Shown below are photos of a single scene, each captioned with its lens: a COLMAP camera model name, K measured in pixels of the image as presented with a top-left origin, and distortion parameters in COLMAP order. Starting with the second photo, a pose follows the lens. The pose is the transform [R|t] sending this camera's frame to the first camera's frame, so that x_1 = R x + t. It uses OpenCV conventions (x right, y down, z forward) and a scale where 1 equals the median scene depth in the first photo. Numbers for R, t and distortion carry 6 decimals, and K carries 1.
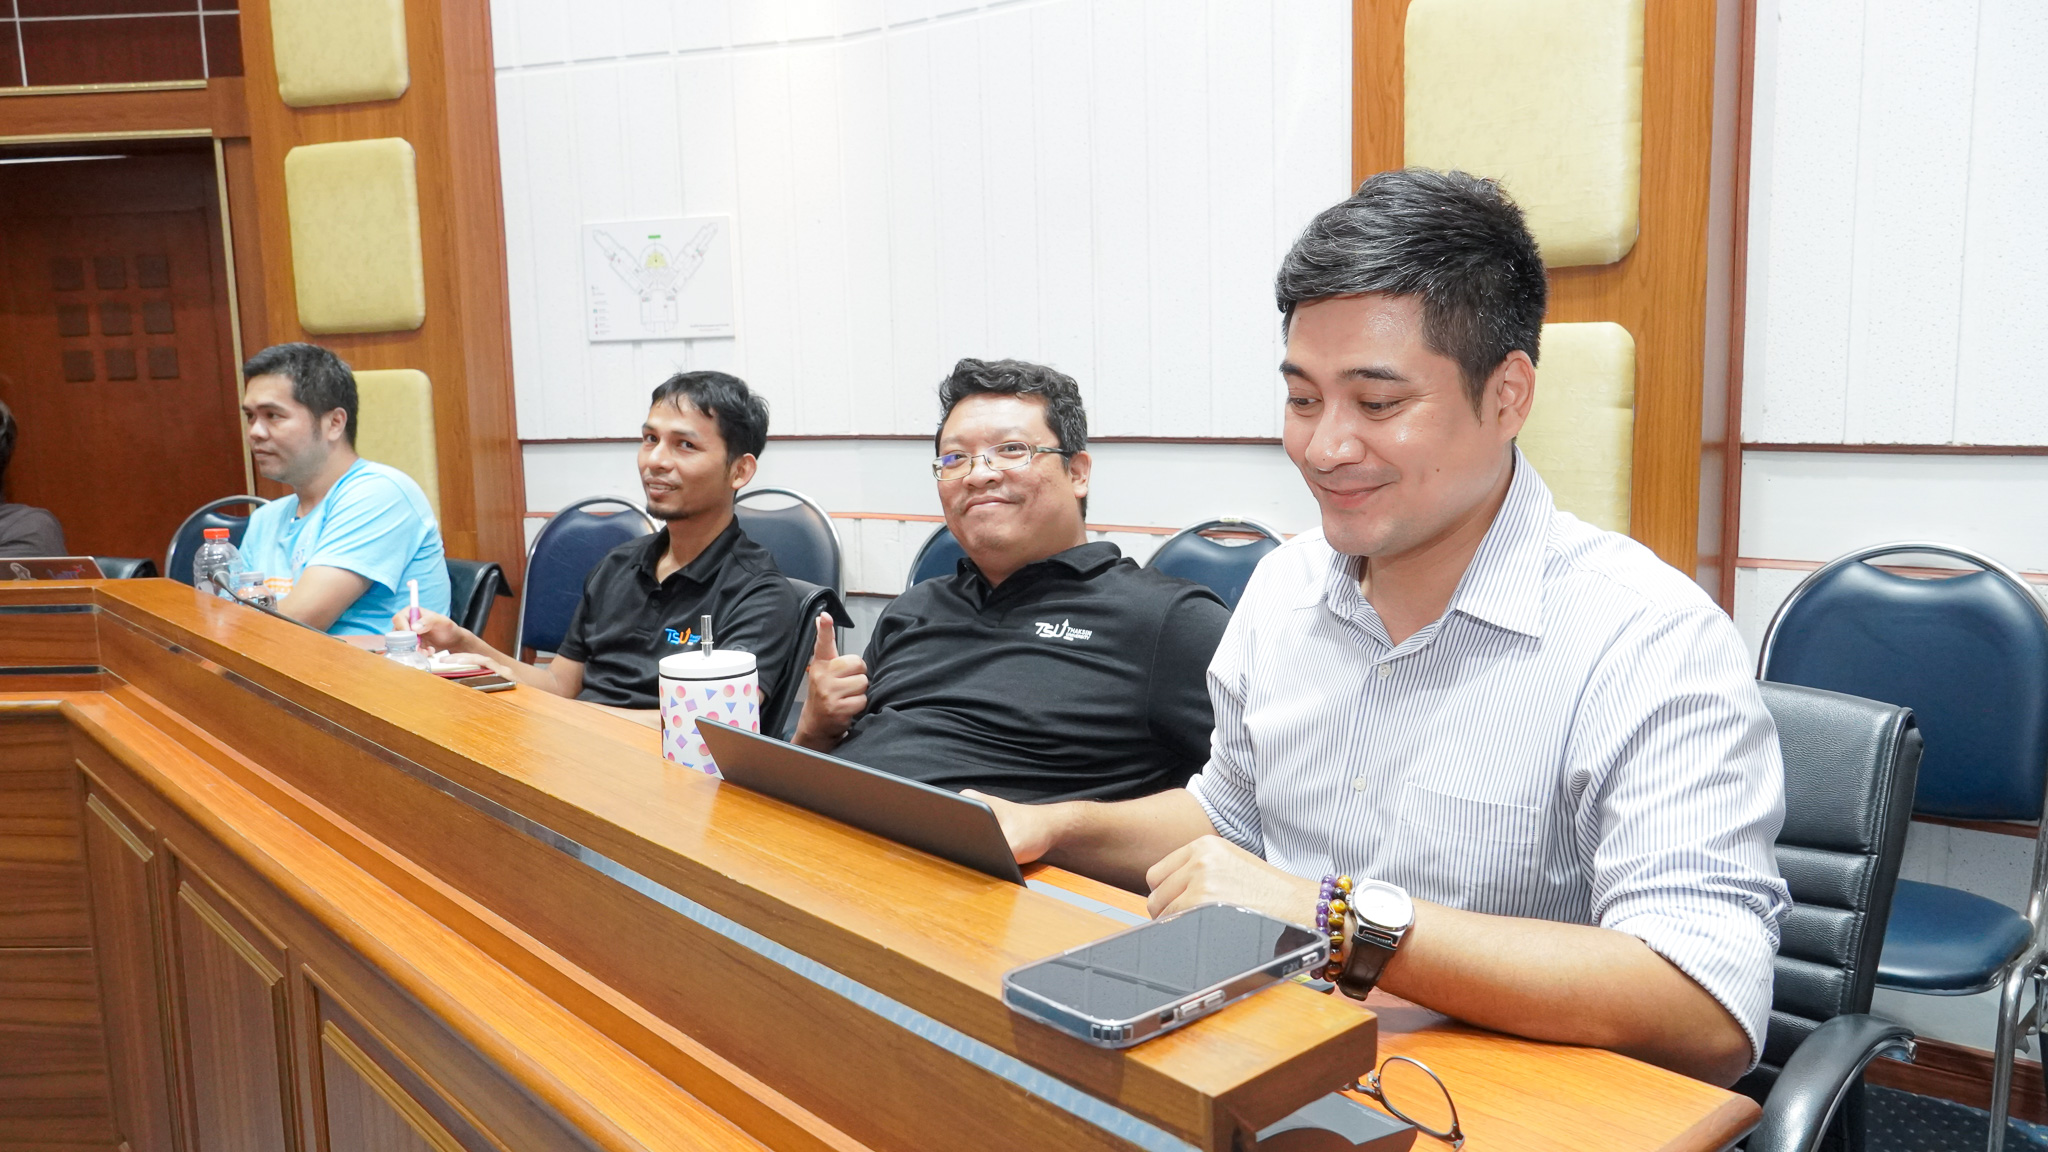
lens RADIAL K [[1587.6, 0, 1024.0], [0, 1587.6, 576.0], [0, 0, 1]] dist [-0.002763, -0.003525]
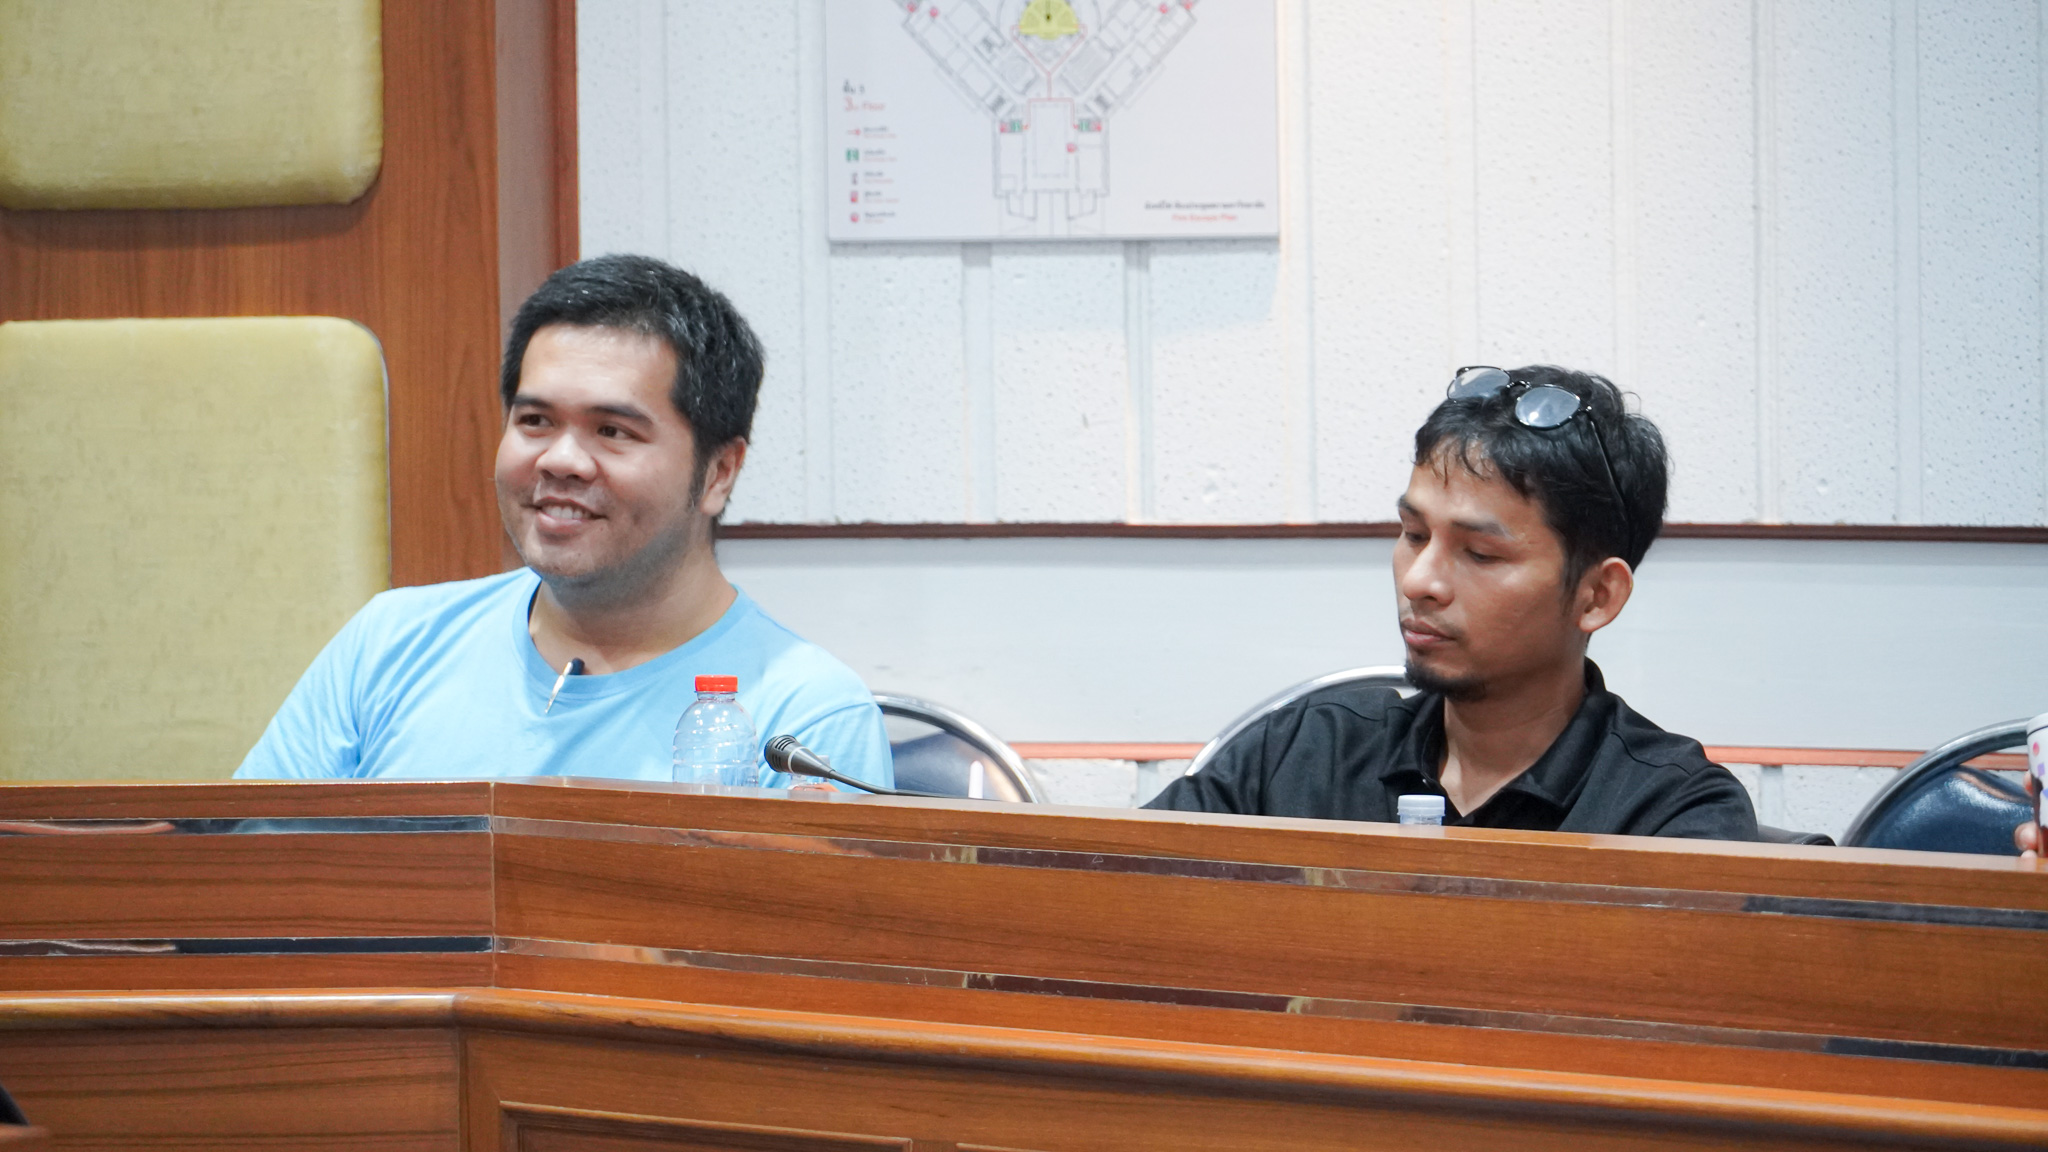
lens RADIAL K [[11742.9, 0, 1024.0], [0, 11742.9, 576.0], [0, 0, 1]] dist [2.254547, 6.497238]
pose [[0.997671, 0.011169, -0.067294, -0.062511], [-0.016634, 0.996558, -0.081218, 0.135450], [0.066155, 0.082148, 0.994422, -1.583586]]
